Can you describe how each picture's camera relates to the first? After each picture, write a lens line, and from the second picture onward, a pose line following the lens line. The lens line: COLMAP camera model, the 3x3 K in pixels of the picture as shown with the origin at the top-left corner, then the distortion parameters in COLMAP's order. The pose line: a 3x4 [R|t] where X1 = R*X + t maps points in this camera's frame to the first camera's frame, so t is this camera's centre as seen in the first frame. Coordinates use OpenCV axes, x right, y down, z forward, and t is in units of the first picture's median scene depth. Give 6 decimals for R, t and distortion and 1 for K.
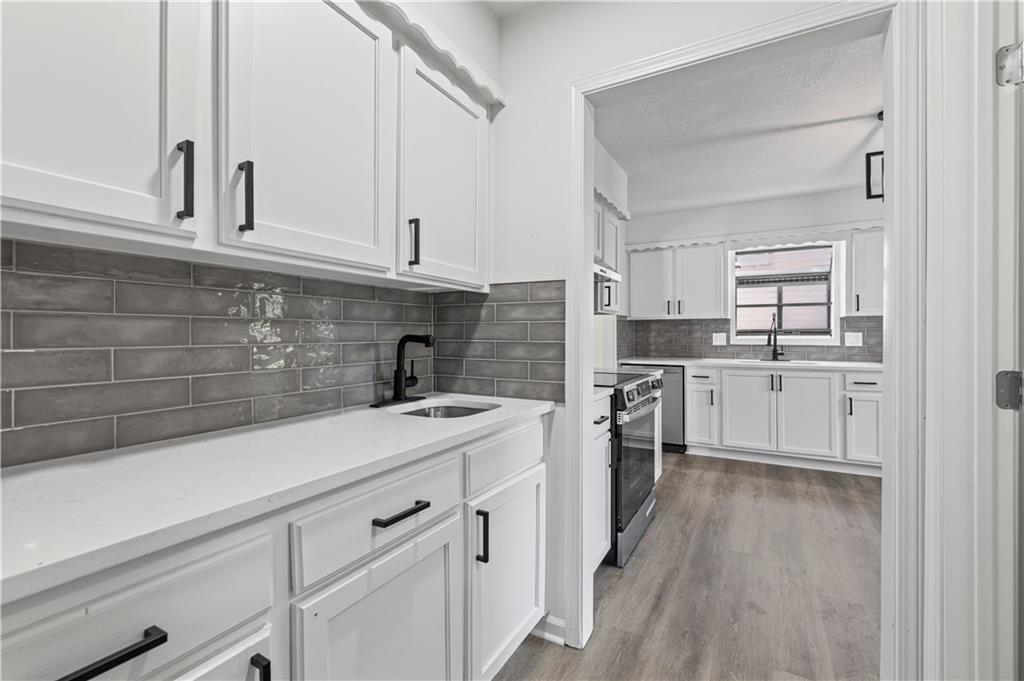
lens RADIAL K [[446.6, 0, 505.8], [0, 446.6, 338.7], [0, 0, 1]] dist [-0.002169, -0.000757]
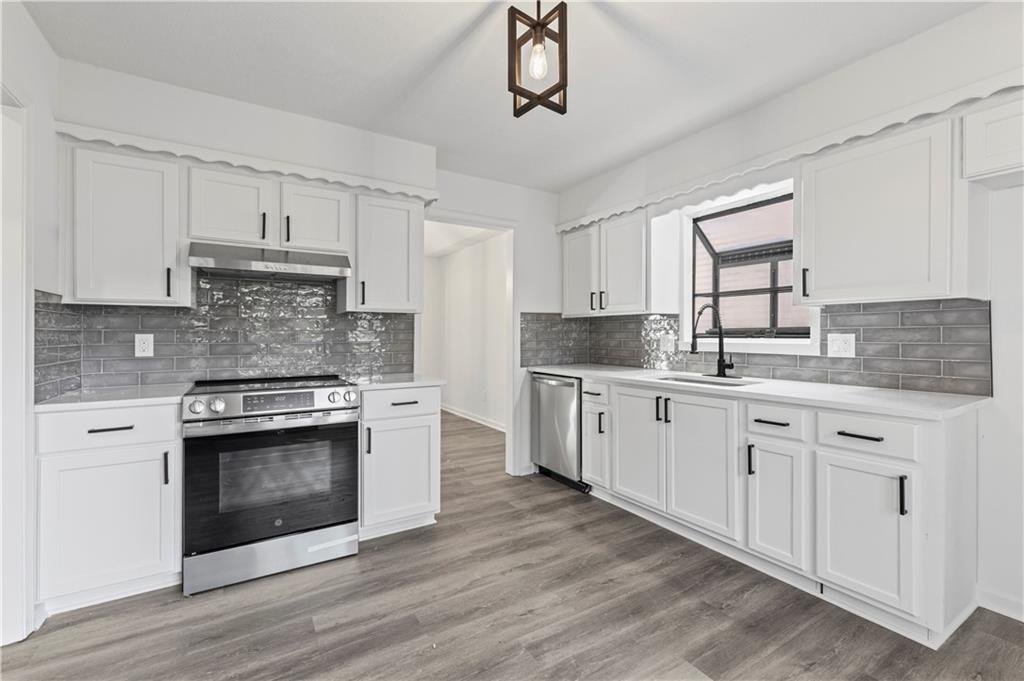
lens RADIAL K [[446.6, 0, 507.8], [0, 446.6, 336.6], [0, 0, 1]] dist [-0.002169, -0.000757]
pose [[0.871302, 0.001515, -0.490744, 0.684753], [-0.002565, 0.999996, -0.001467, -0.007835], [0.490740, 0.002537, 0.871303, 0.286255]]
